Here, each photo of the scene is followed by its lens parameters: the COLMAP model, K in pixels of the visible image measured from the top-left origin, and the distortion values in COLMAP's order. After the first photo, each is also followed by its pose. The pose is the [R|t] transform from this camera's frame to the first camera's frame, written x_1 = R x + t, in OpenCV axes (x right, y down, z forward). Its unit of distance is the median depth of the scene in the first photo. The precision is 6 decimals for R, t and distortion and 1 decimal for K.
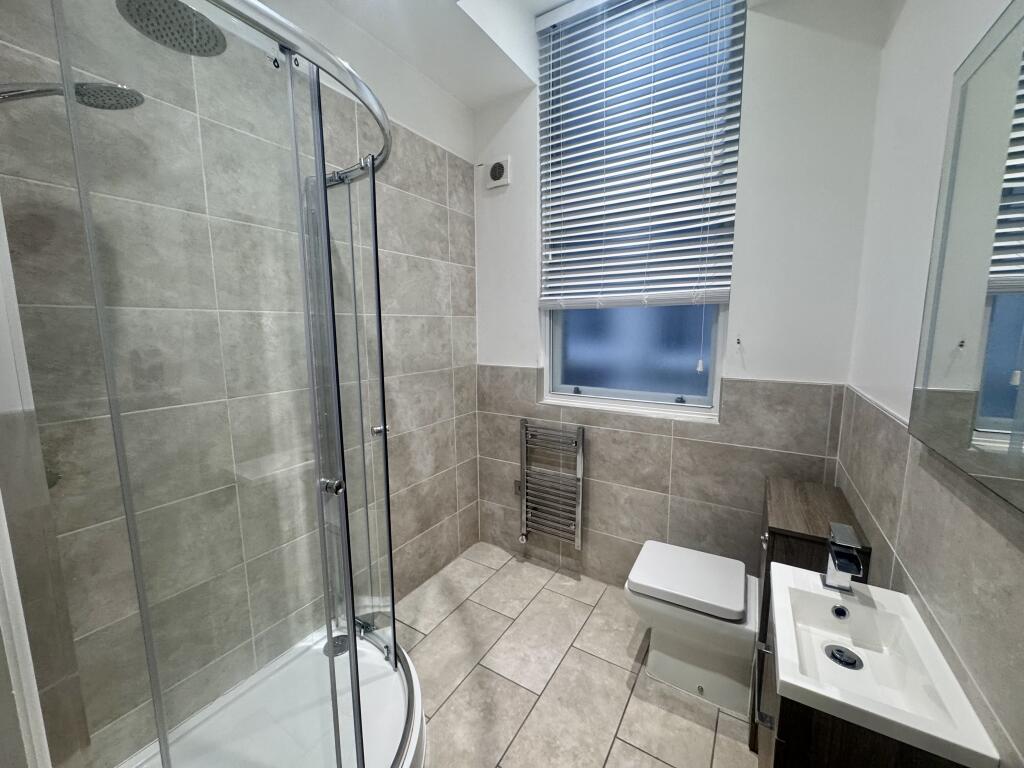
lens RADIAL K [[406.2, 0, 513.3], [0, 406.2, 383.2], [0, 0, 1]] dist [-0.000320, -0.000040]
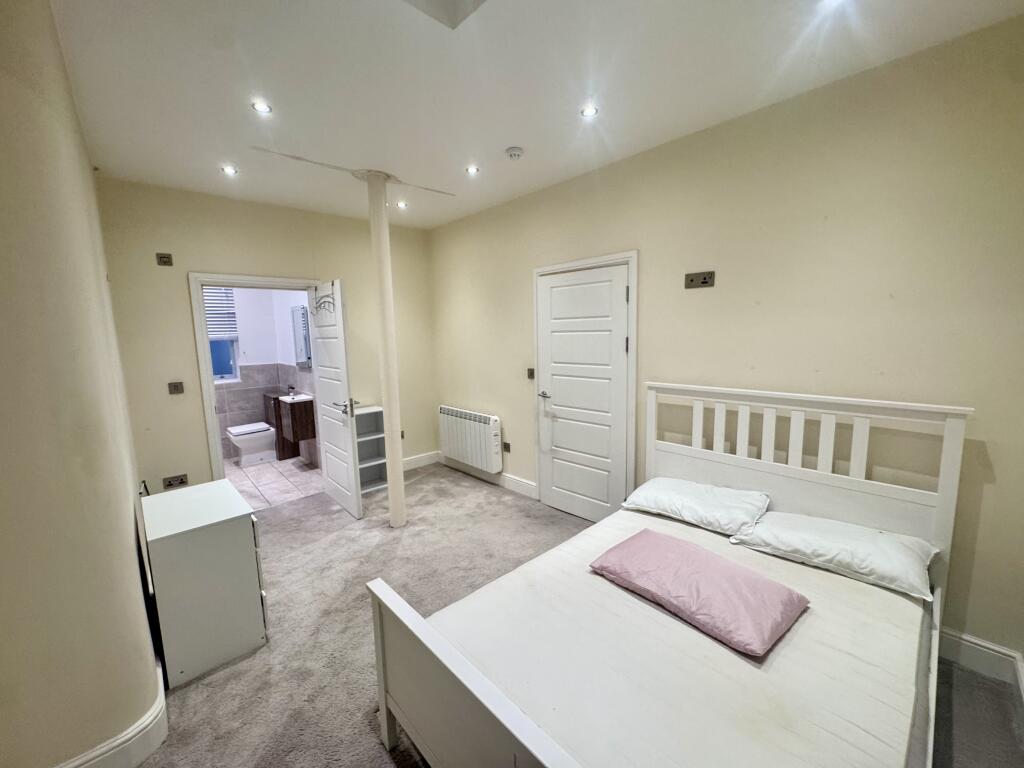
lens RADIAL K [[406.2, 0, 515.0], [0, 406.2, 384.8], [0, 0, 1]] dist [-0.000320, -0.000040]
pose [[0.260187, -0.124255, 0.957530, -1.772551], [0.154366, 0.984283, 0.085781, 0.176432], [-0.953139, 0.125491, 0.275279, -1.645321]]
